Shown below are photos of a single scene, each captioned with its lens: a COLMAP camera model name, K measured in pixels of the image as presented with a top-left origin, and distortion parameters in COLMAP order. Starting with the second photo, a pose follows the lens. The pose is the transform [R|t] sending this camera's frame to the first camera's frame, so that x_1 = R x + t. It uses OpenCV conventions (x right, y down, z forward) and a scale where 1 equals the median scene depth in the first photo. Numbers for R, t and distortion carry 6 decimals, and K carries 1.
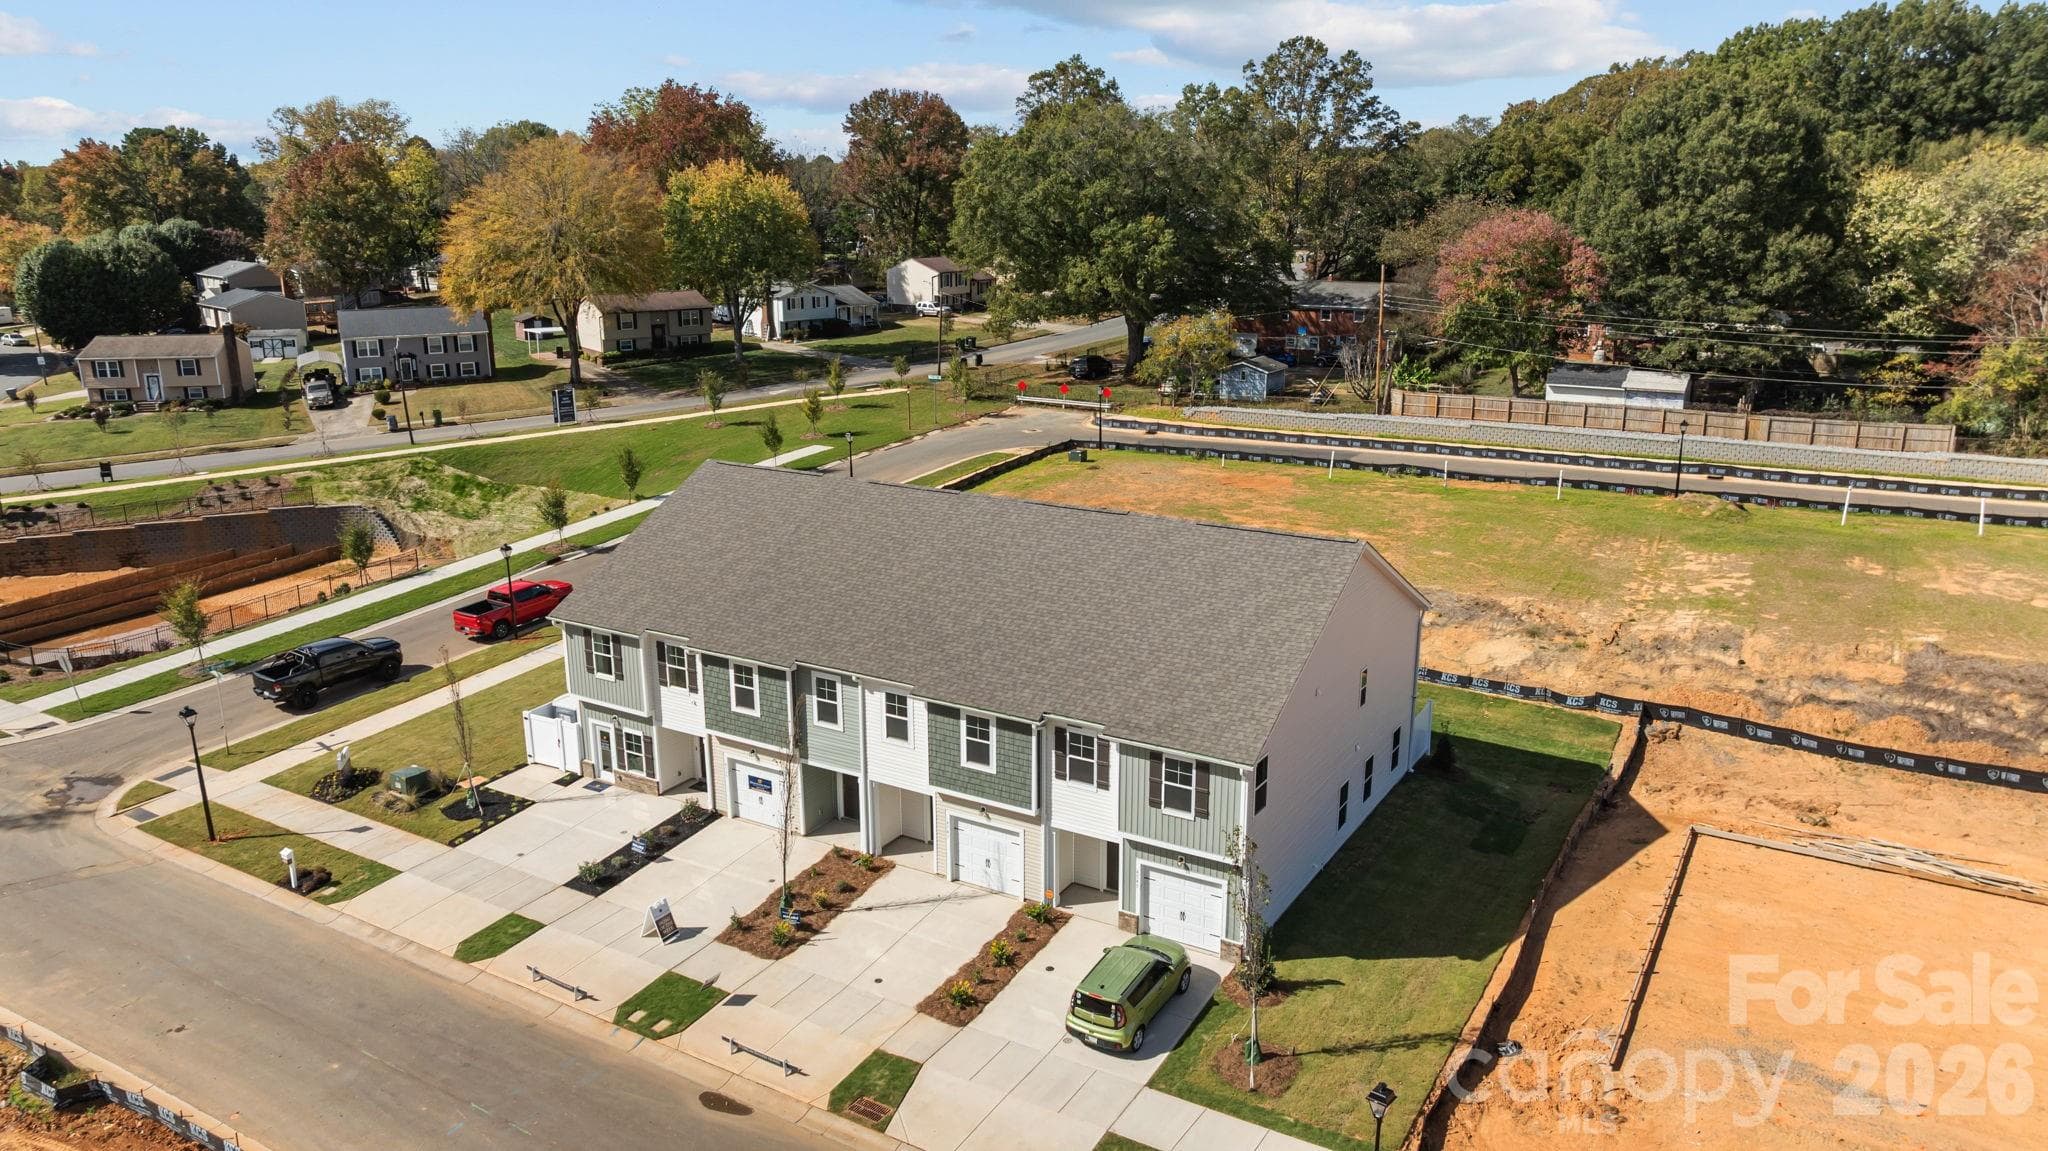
lens RADIAL K [[1447.4, 0, 1024.0], [0, 1447.4, 575.5], [0, 0, 1]] dist [-0.016881, 0.001852]
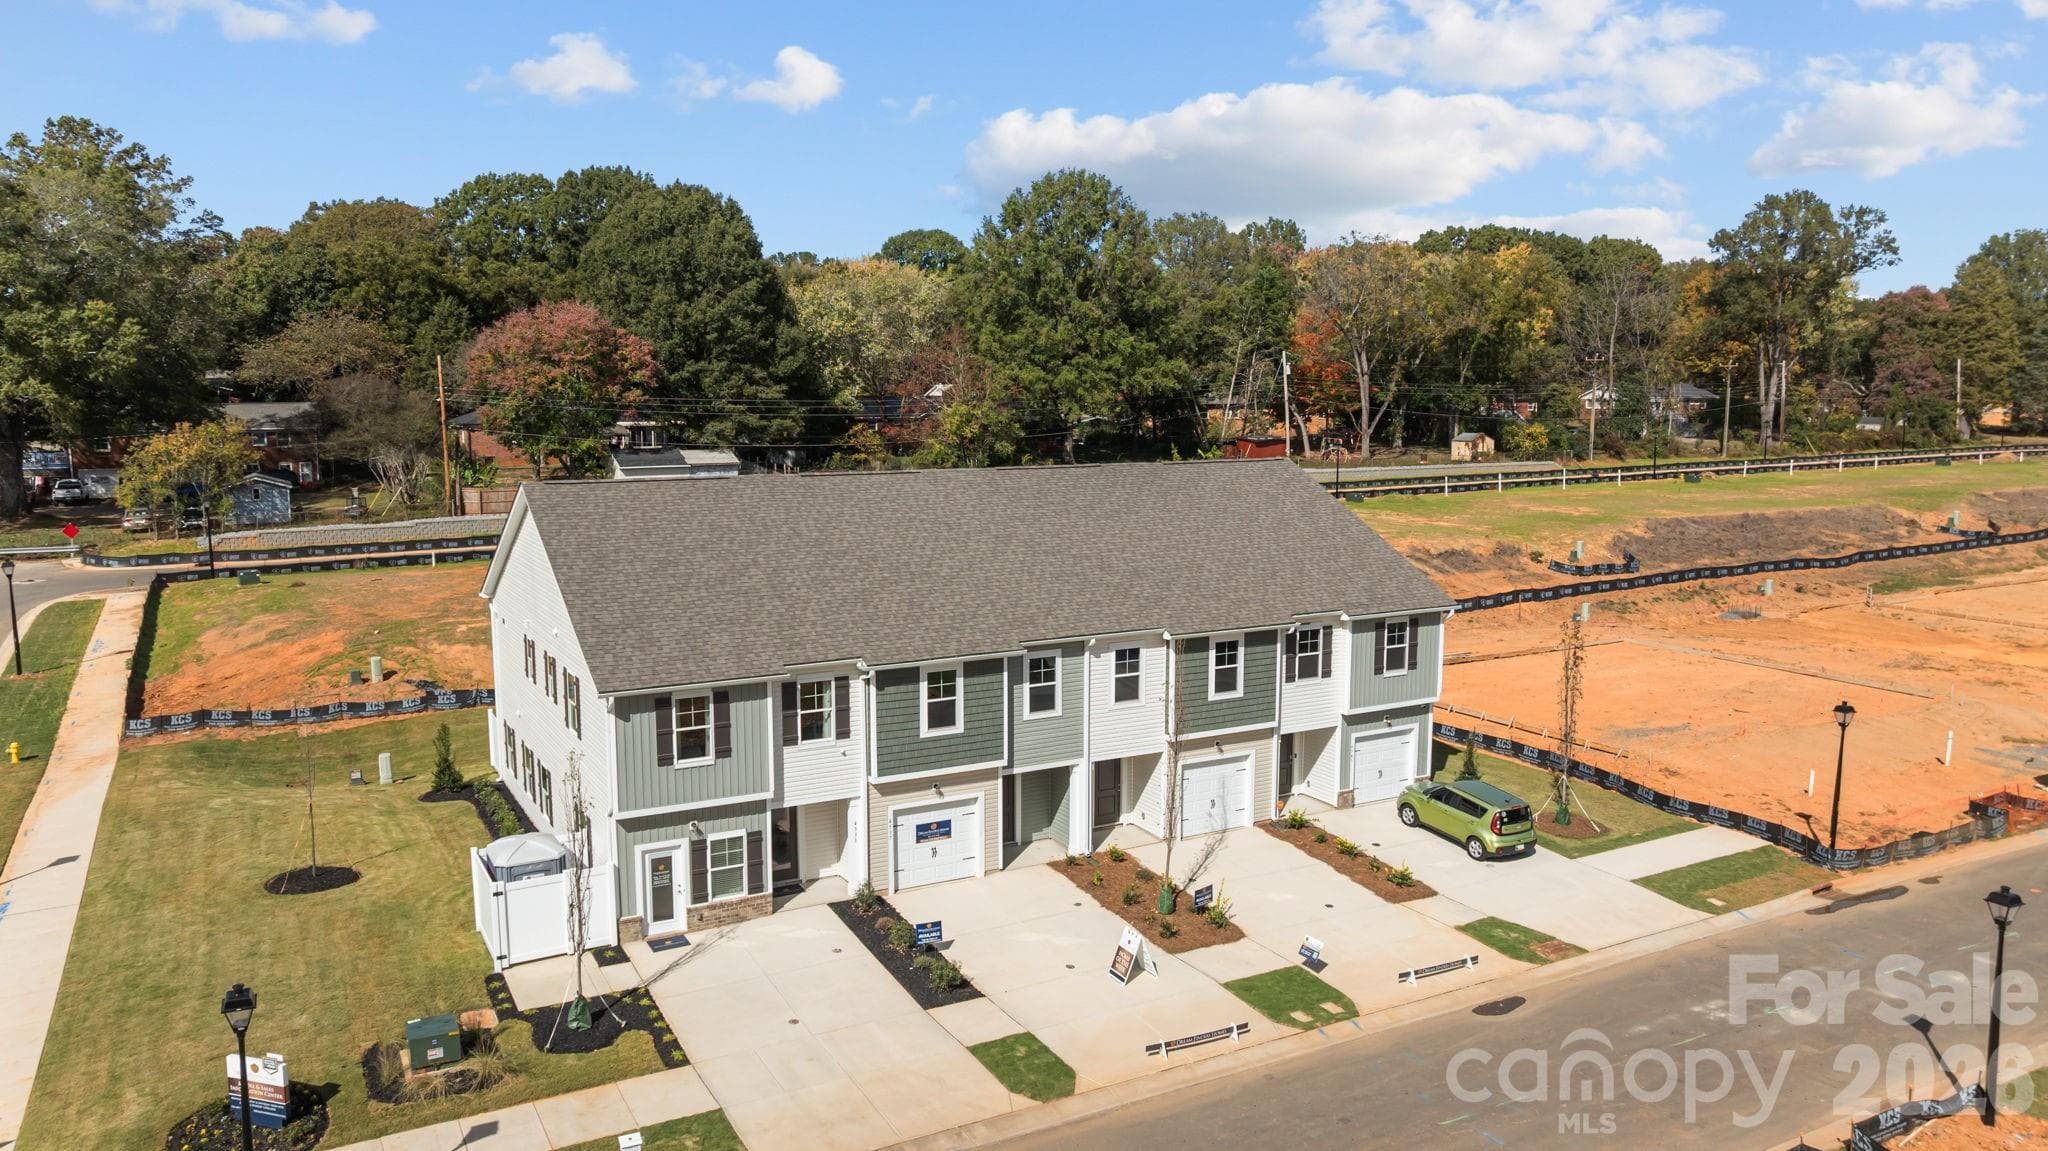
lens RADIAL K [[1447.4, 0, 1024.0], [0, 1447.4, 575.5], [0, 0, 1]] dist [-0.016881, 0.001852]
pose [[0.498274, -0.112584, 0.859679, -0.836915], [0.227520, 0.973764, -0.004347, 0.024864], [-0.836635, 0.197760, 0.510816, 0.545238]]
